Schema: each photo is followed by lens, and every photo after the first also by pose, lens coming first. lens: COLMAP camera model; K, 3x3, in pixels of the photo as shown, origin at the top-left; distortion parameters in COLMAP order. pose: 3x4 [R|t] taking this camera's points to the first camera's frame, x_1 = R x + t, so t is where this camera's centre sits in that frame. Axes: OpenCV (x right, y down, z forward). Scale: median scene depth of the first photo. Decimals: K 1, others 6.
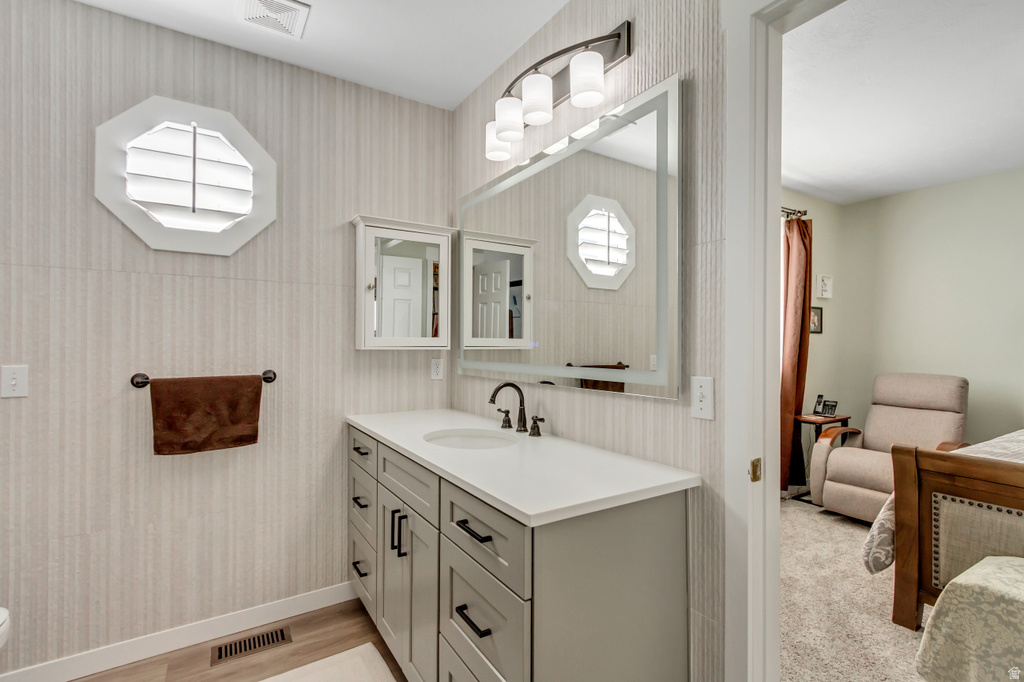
lens RADIAL K [[473.4, 0, 507.1], [0, 473.4, 340.6], [0, 0, 1]] dist [0.008707, 0.000038]
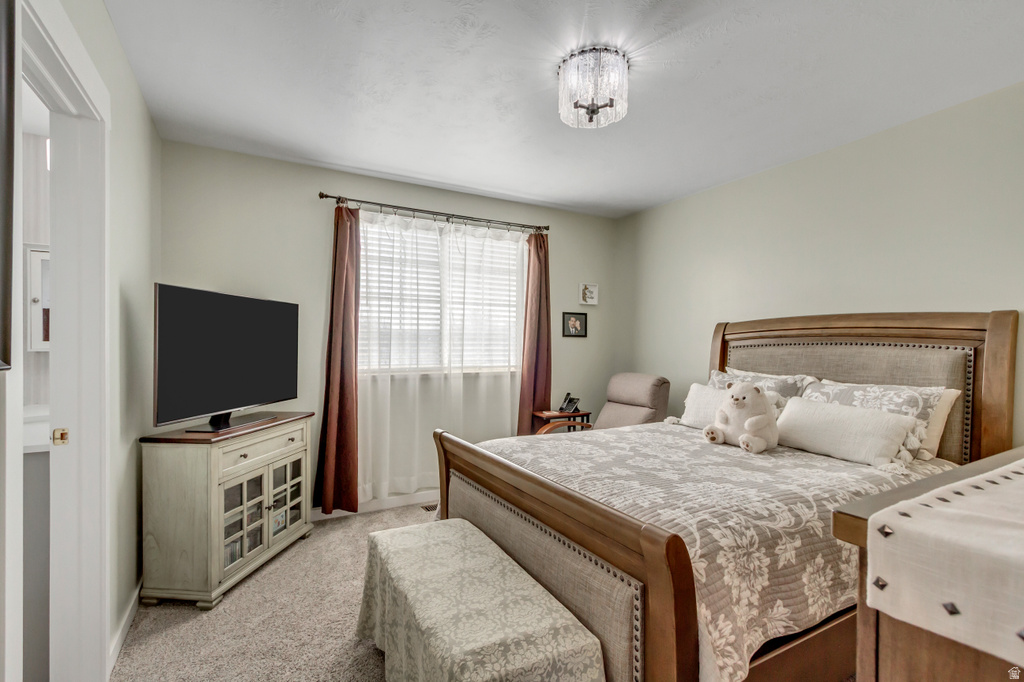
lens RADIAL K [[473.4, 0, 507.1], [0, 473.4, 340.6], [0, 0, 1]] dist [0.008707, 0.000038]
pose [[0.998615, 0.001919, -0.052583, 0.577579], [-0.002055, 0.999995, -0.002545, -0.003714], [0.052577, 0.002650, 0.998613, -0.104122]]
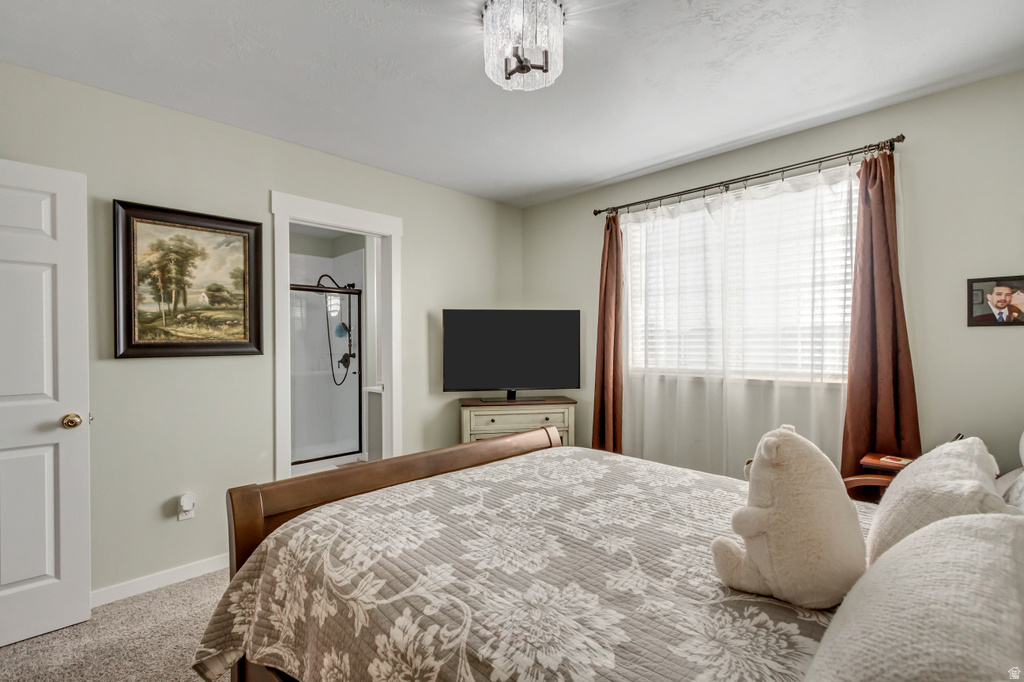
lens RADIAL K [[473.4, 0, 507.1], [0, 473.4, 340.6], [0, 0, 1]] dist [0.008707, 0.000038]
pose [[0.220476, -0.006363, -0.975372, 1.101383], [0.011898, 0.999922, -0.003834, -0.002935], [0.975320, -0.010760, 0.220535, 0.336372]]
